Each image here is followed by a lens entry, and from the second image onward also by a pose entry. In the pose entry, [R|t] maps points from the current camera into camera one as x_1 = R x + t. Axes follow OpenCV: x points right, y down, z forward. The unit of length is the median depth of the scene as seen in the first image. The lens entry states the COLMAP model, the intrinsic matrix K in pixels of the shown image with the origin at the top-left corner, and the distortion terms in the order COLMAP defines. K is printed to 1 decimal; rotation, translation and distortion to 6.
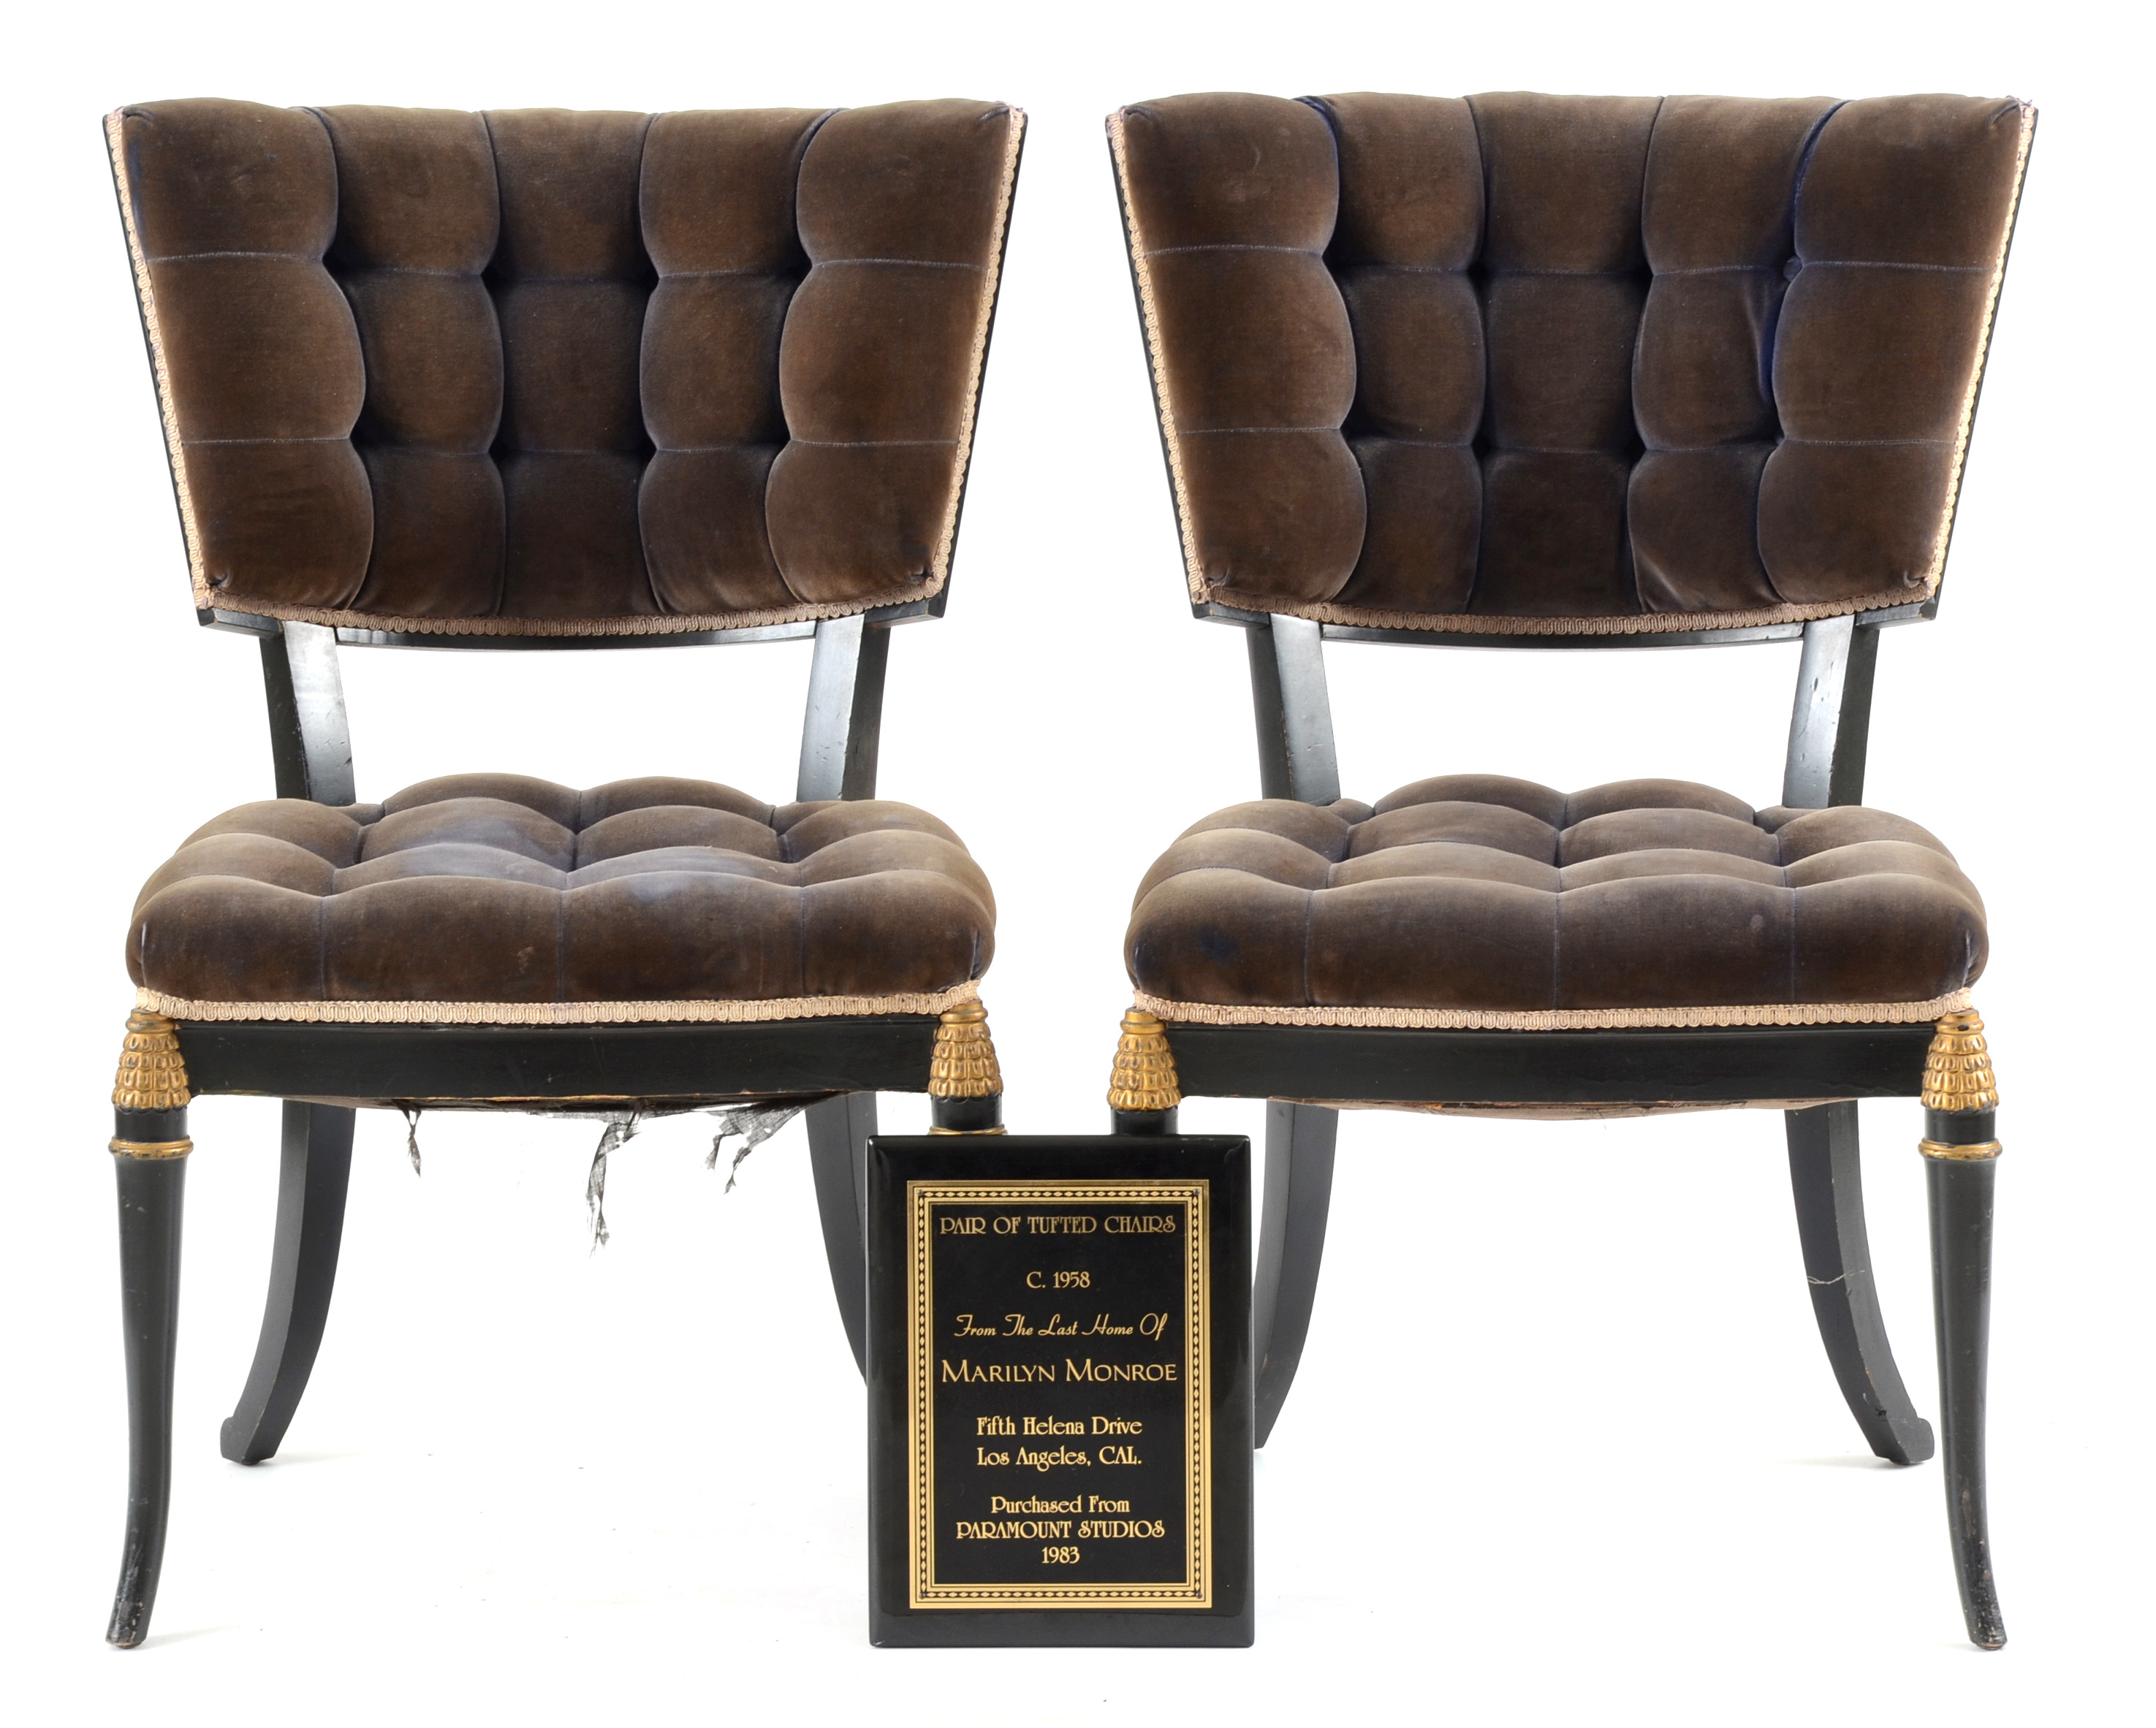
lens RADIAL K [[8423.3, 0, 1092.2], [0, 8423.3, 856.5], [0, 0, 1]] dist [0.882891, 0.000000]
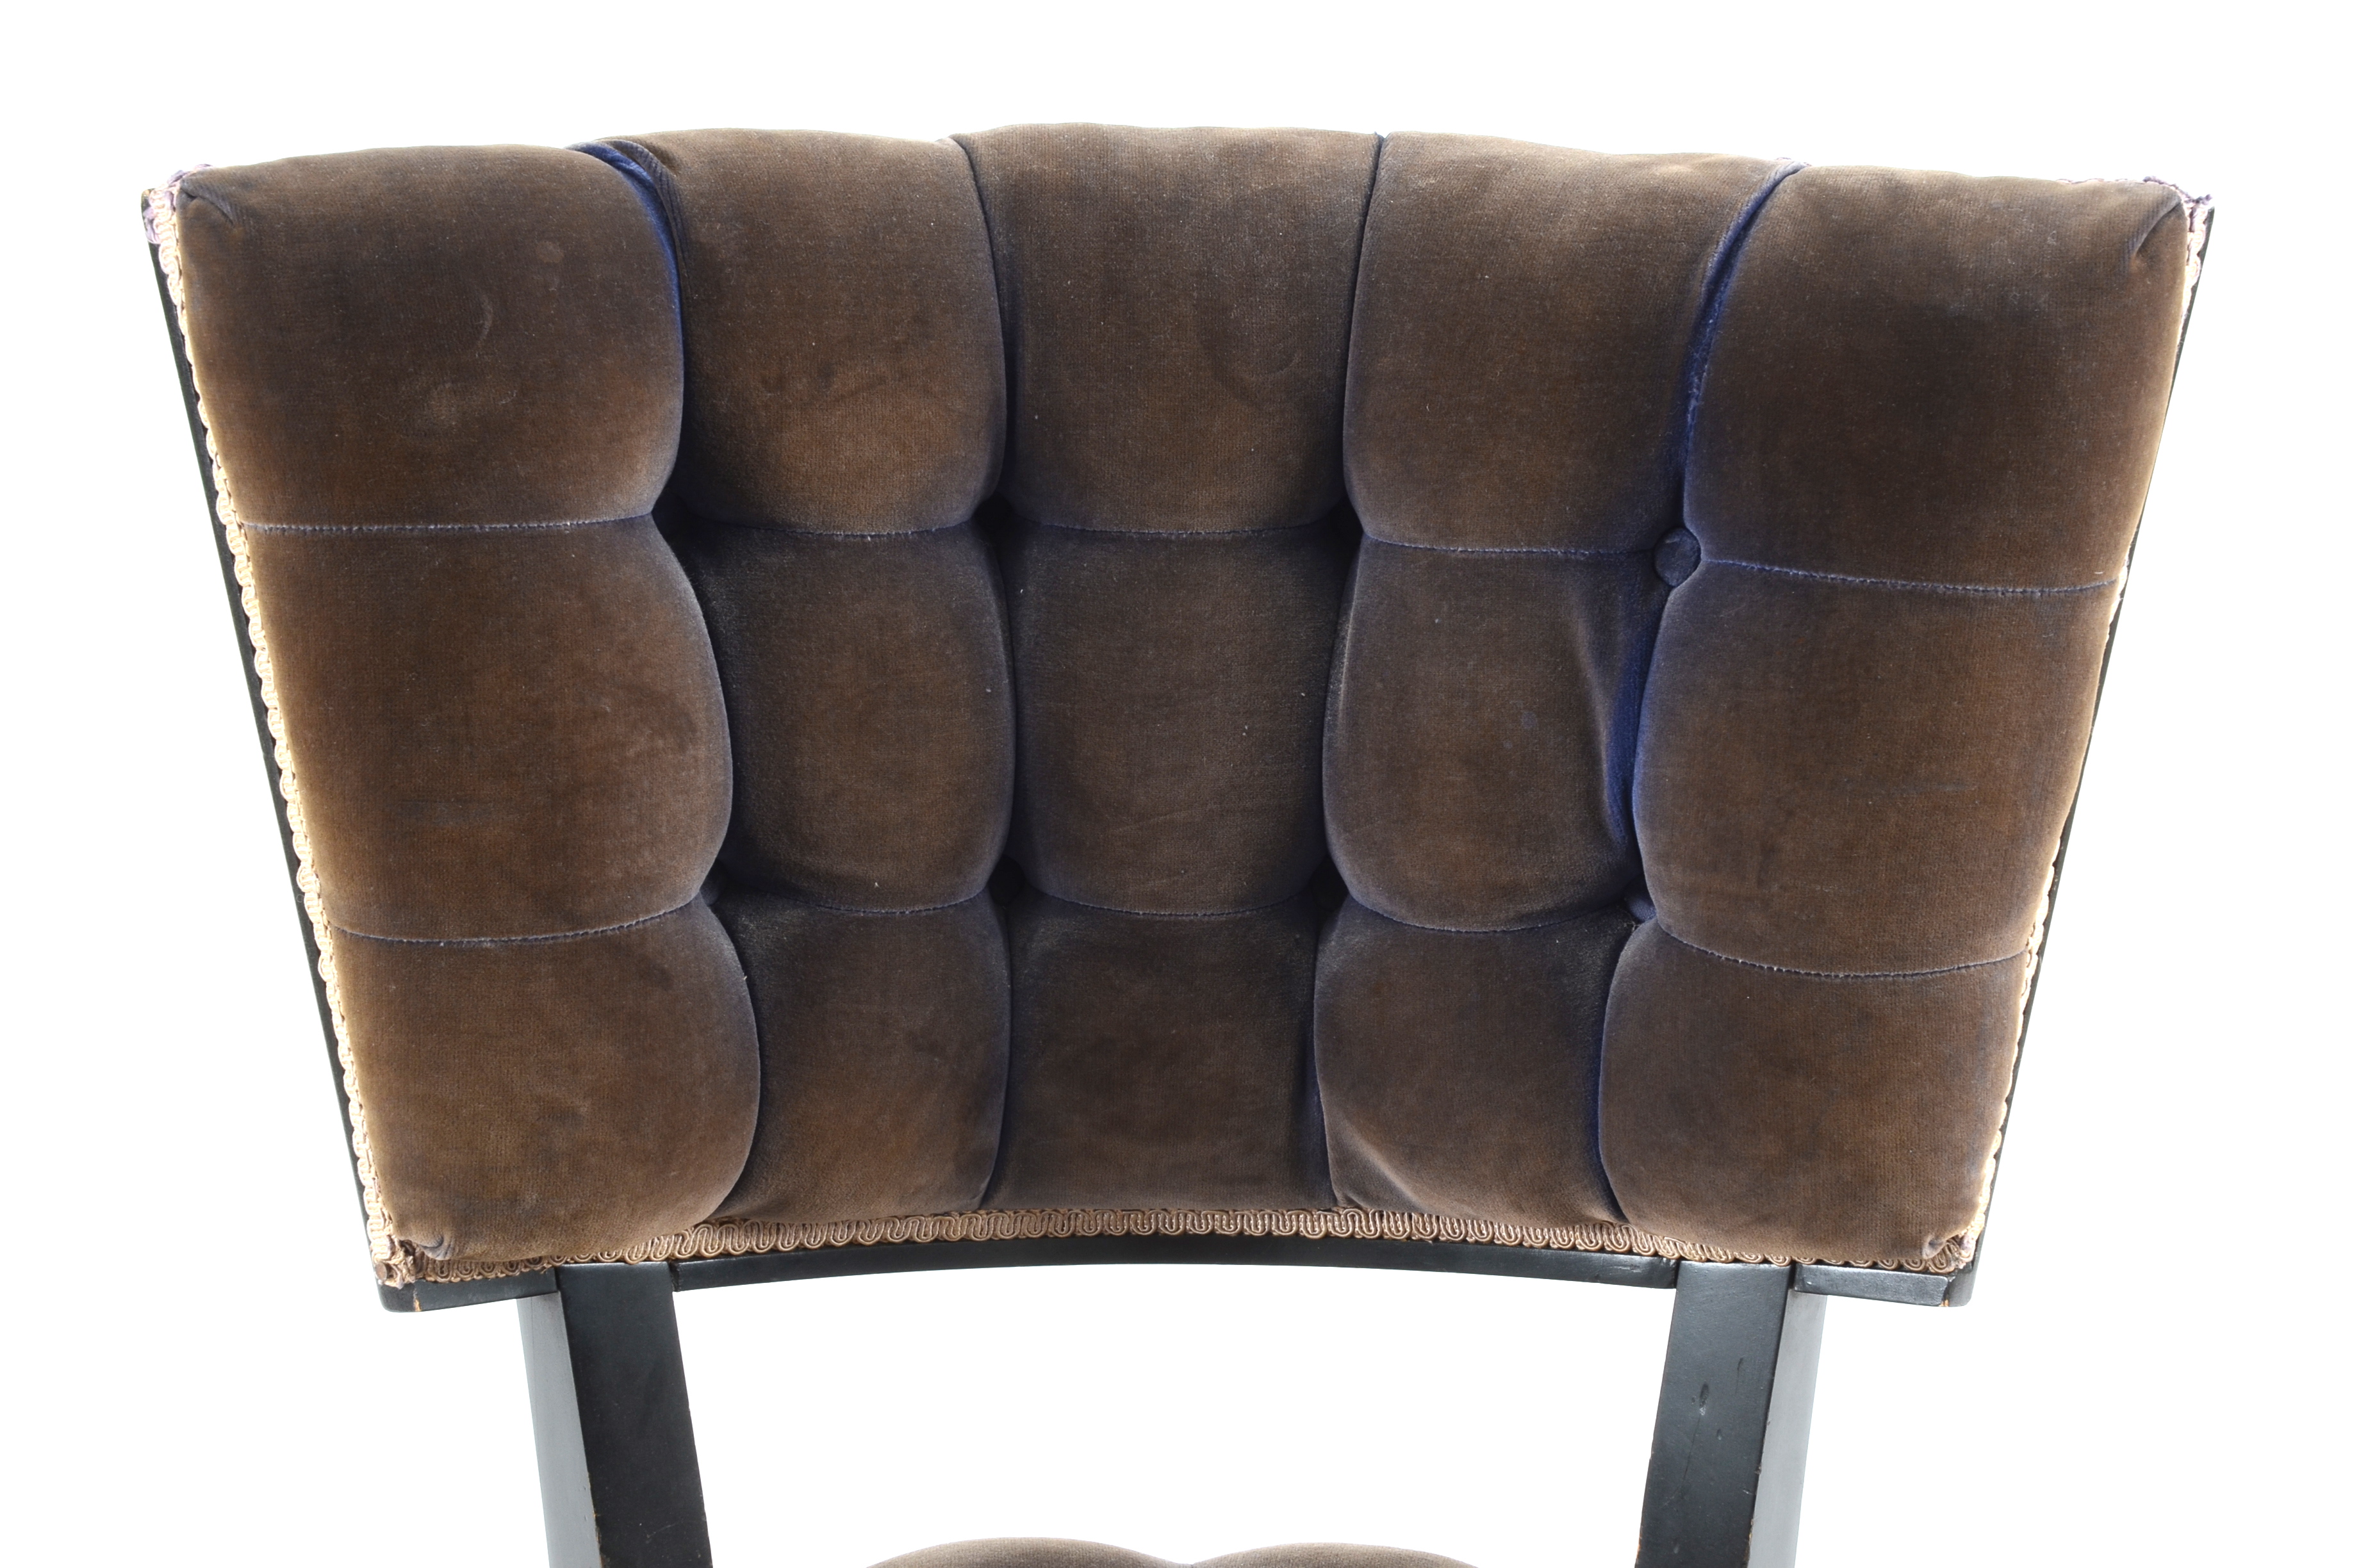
lens RADIAL K [[4089.8, 0, 1179.8], [0, 4089.8, 779.4], [0, 0, 1]] dist [0.222172, 0.000000]
pose [[0.995998, -0.016418, 0.087855, 0.036057], [0.000105, 0.983197, 0.182550, -0.097926], [-0.089376, -0.181811, 0.979263, 0.785405]]
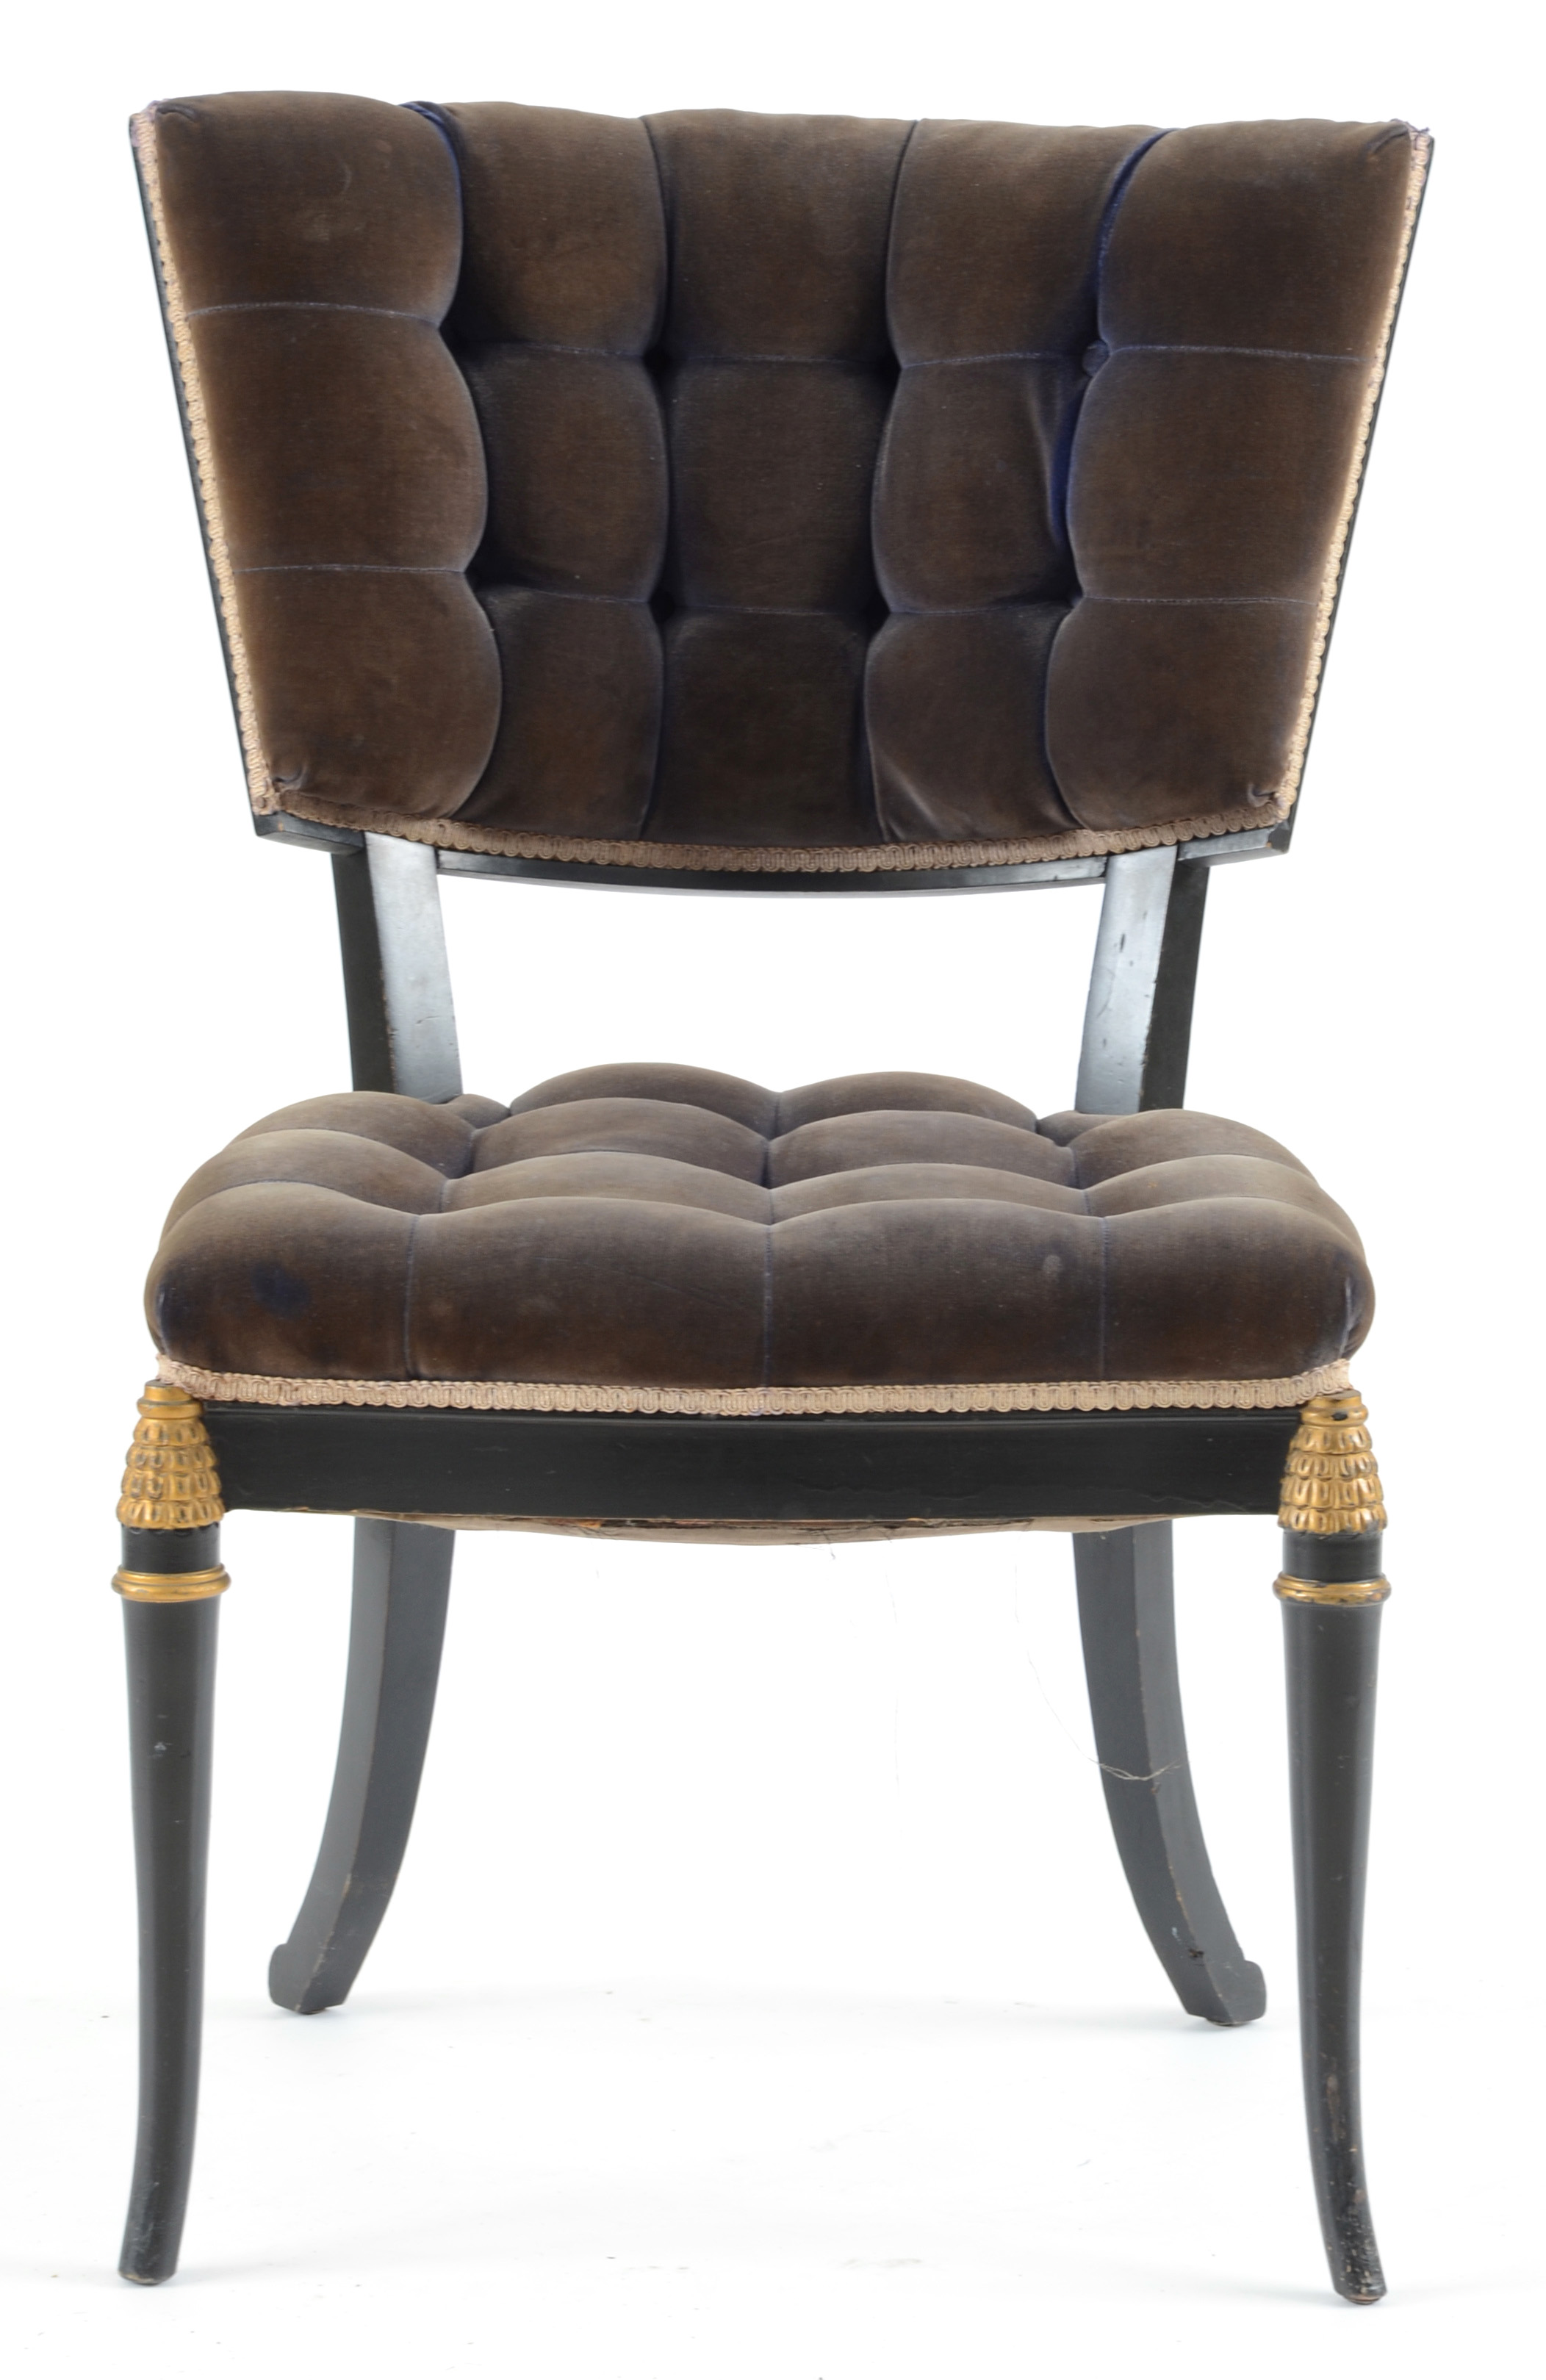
lens RADIAL K [[8455.2, 0, 798.7], [0, 8455.2, 1250.5], [0, 0, 1]] dist [0.848414, 0.000000]
pose [[0.997792, 0.009581, 0.065722, 0.010995], [-0.009196, 0.999939, -0.006147, 0.010552], [-0.065777, 0.005530, 0.997819, 0.286588]]
